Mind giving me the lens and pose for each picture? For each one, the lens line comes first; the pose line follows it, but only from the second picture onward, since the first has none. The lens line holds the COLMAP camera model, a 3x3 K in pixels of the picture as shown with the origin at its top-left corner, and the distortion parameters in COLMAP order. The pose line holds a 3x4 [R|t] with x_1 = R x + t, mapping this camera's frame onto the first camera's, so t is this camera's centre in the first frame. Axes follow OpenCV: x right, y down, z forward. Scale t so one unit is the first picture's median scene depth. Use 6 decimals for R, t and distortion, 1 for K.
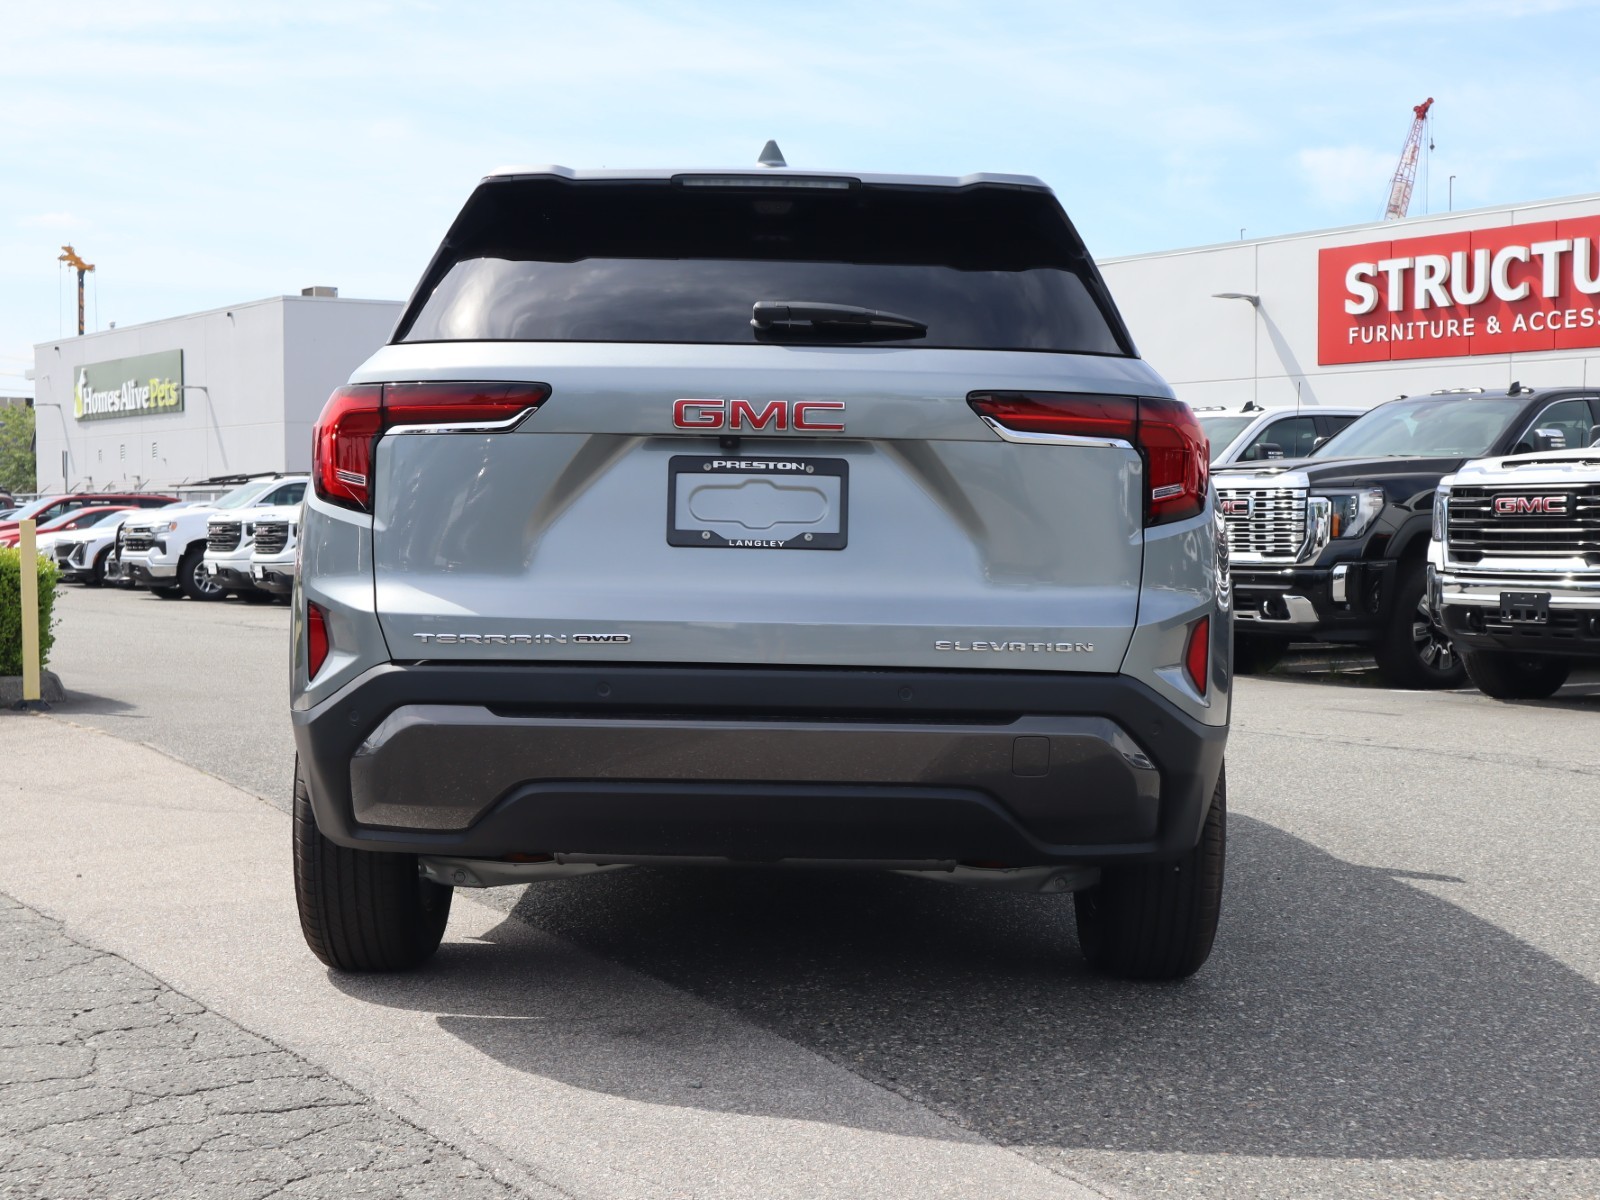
lens RADIAL K [[2512.8, 0, 798.9], [0, 2512.8, 597.6], [0, 0, 1]] dist [0.012955, 0.000000]
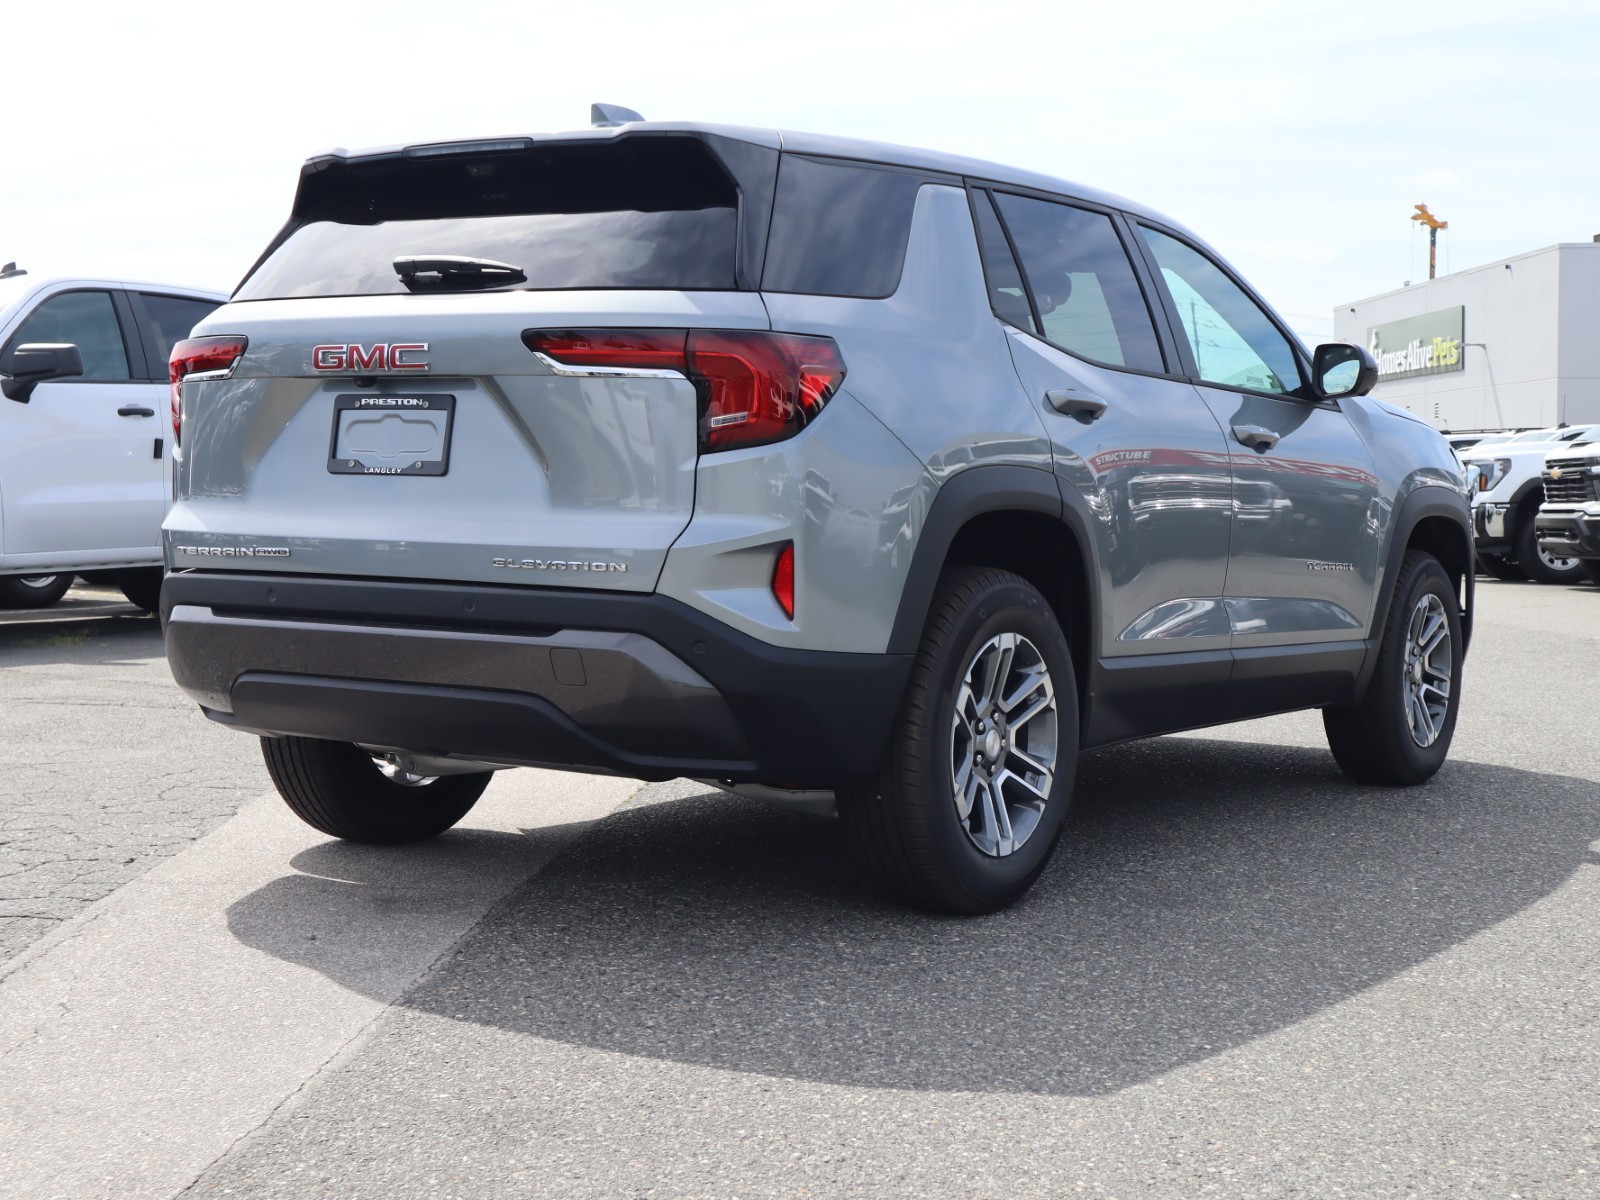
lens RADIAL K [[2670.5, 0, 808.8], [0, 2670.5, 607.6], [0, 0, 1]] dist [0.007890, 0.000000]
pose [[0.810270, 0.023813, -0.585572, 0.818352], [-0.016599, 0.999706, 0.017686, 0.015162], [0.585821, -0.004610, 0.810427, 0.129640]]
